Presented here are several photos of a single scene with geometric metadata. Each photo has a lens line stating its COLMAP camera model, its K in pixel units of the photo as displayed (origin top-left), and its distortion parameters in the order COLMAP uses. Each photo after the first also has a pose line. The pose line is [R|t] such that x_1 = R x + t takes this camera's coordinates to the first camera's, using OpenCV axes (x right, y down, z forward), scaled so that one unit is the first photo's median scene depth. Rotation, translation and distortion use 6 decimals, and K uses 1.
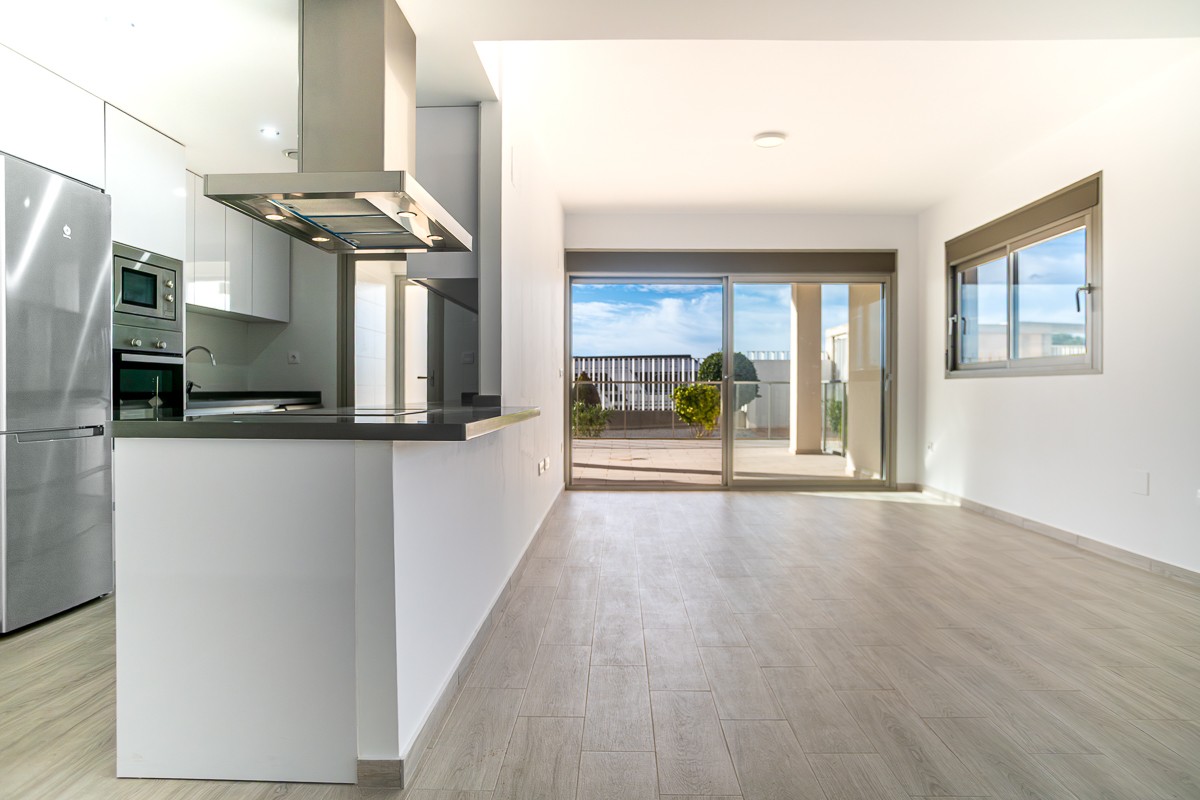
lens RADIAL K [[717.1, 0, 594.7], [0, 717.1, 397.8], [0, 0, 1]] dist [-0.020872, 0.008789]
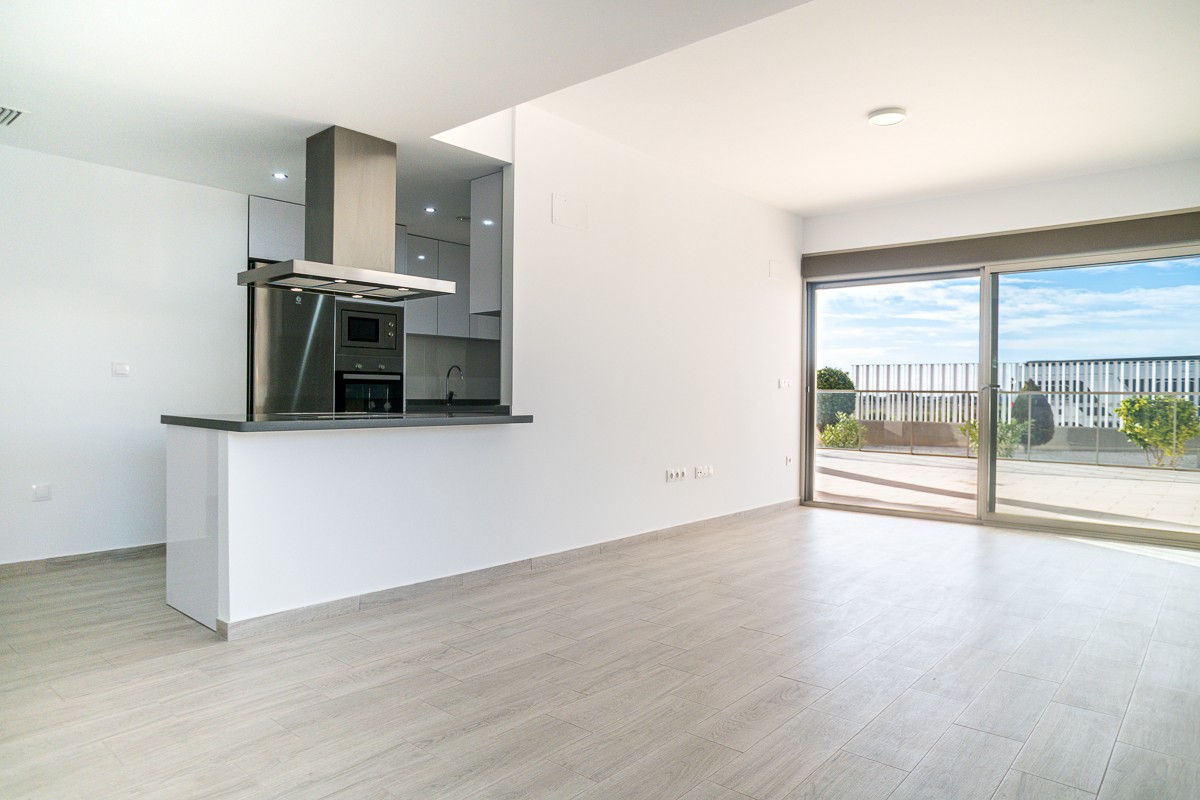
lens RADIAL K [[737.9, 0, 590.0], [0, 737.9, 395.9], [0, 0, 1]] dist [-0.011024, -0.000546]
pose [[0.771390, 0.008316, -0.636308, 0.367460], [-0.017131, 0.999824, -0.007701, -0.005536], [0.636132, 0.016841, 0.771397, 0.056722]]
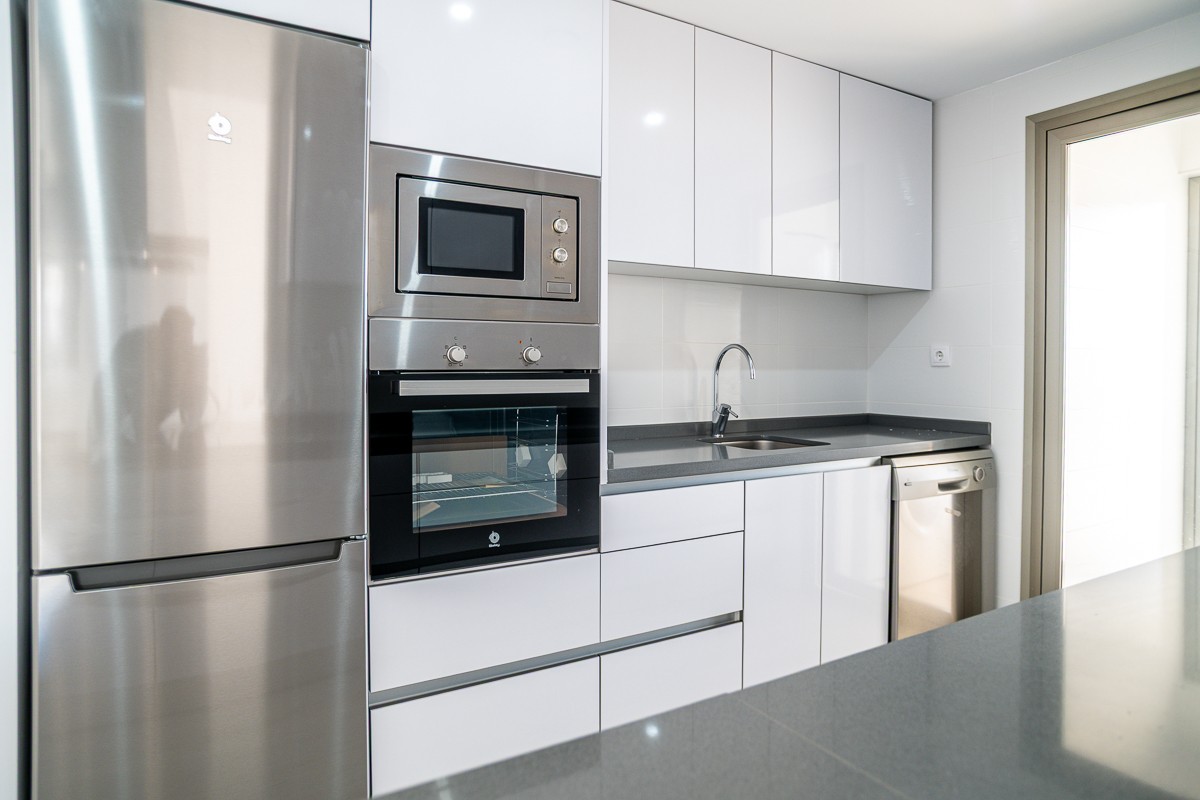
lens RADIAL K [[724.0, 0, 623.5], [0, 724.0, 370.0], [0, 0, 1]] dist [-0.025300, 0.000329]
pose [[0.563157, 0.009114, -0.826299, -0.090944], [-0.016081, 0.999871, 0.000068, -0.034530], [0.826193, 0.013249, 0.563231, 0.415881]]
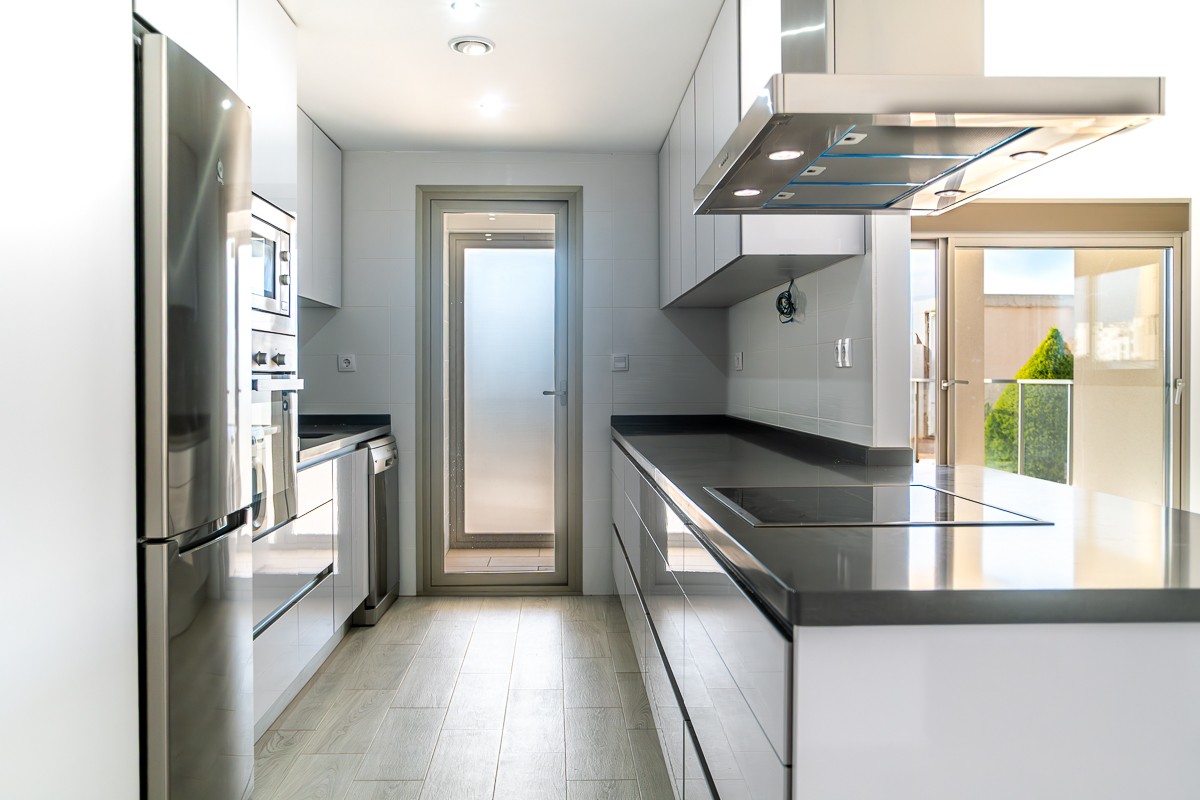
lens RADIAL K [[962.1, 0, 598.9], [0, 962.1, 389.4], [0, 0, 1]] dist [0.031667, 0.006468]
pose [[0.997412, -0.006539, 0.071596, -0.212698], [0.006640, 0.999977, -0.001181, -0.024364], [-0.071586, 0.001653, 0.997433, 0.090451]]
